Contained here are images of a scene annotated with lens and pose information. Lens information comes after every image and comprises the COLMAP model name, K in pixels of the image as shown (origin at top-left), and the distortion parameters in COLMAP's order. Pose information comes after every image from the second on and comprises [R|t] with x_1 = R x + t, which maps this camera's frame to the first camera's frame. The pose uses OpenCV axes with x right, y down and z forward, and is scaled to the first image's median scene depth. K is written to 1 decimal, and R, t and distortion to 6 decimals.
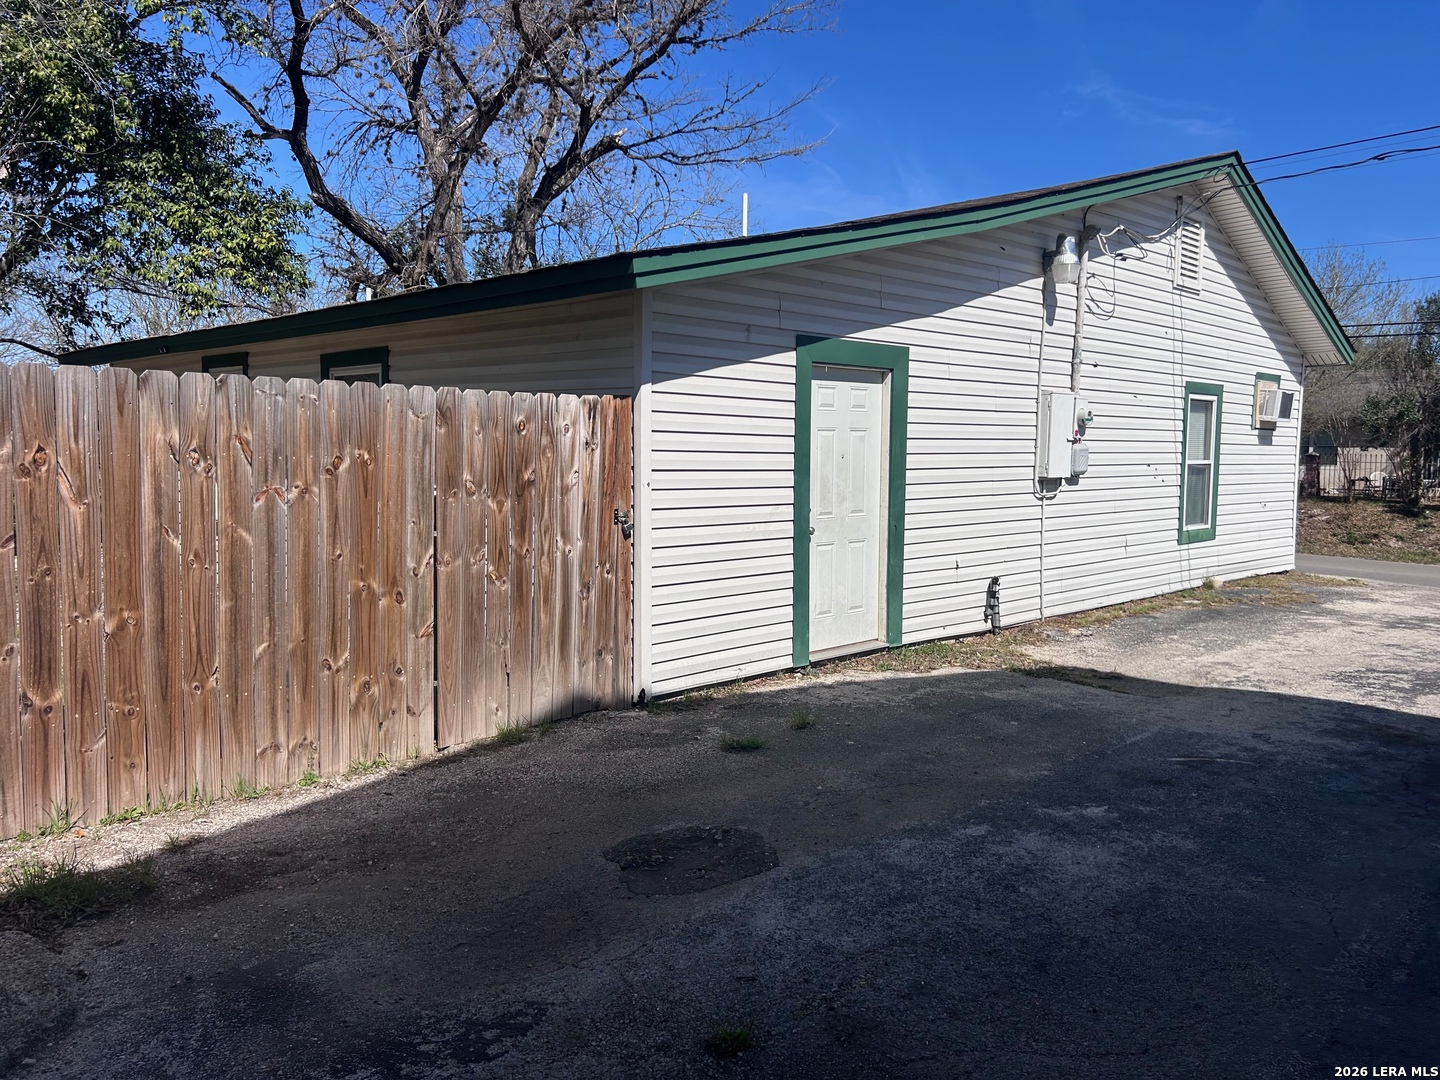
lens RADIAL K [[1098.0, 0, 720.0], [0, 1098.0, 540.0], [0, 0, 1]] dist [0.072931, -0.095217]
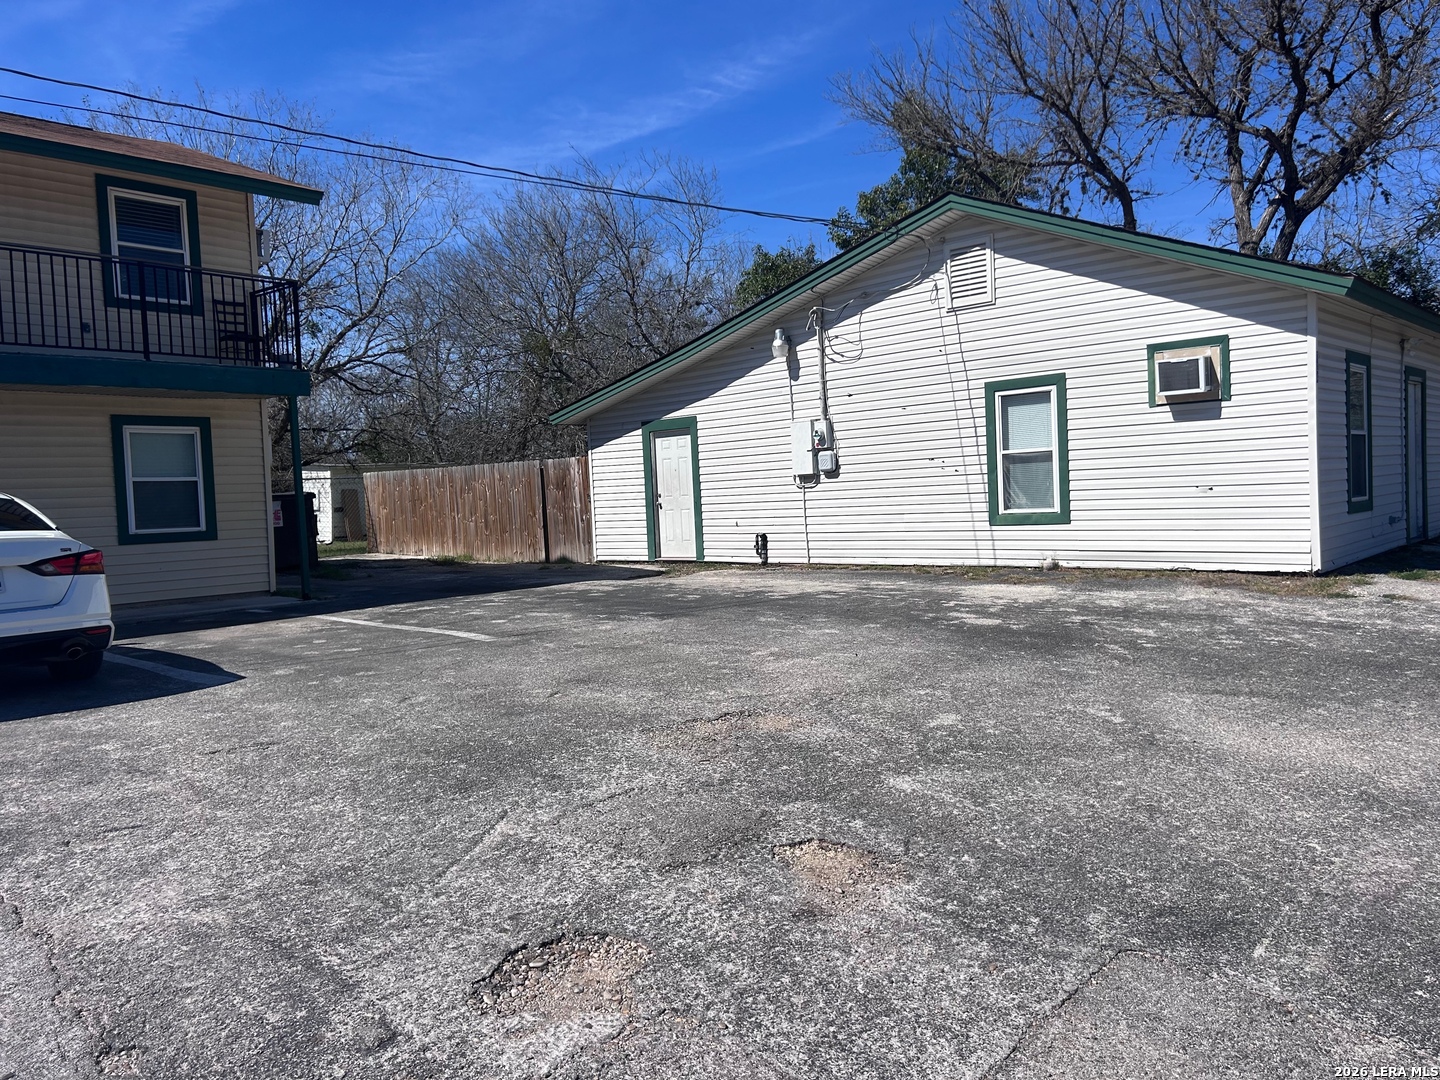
lens RADIAL K [[1098.0, 0, 720.0], [0, 1098.0, 540.0], [0, 0, 1]] dist [0.072931, -0.095217]
pose [[0.010570, 0.020500, -0.999734, 2.129534], [-0.048091, 0.998643, 0.019969, 0.013639], [0.998787, 0.047867, 0.011542, 0.980837]]
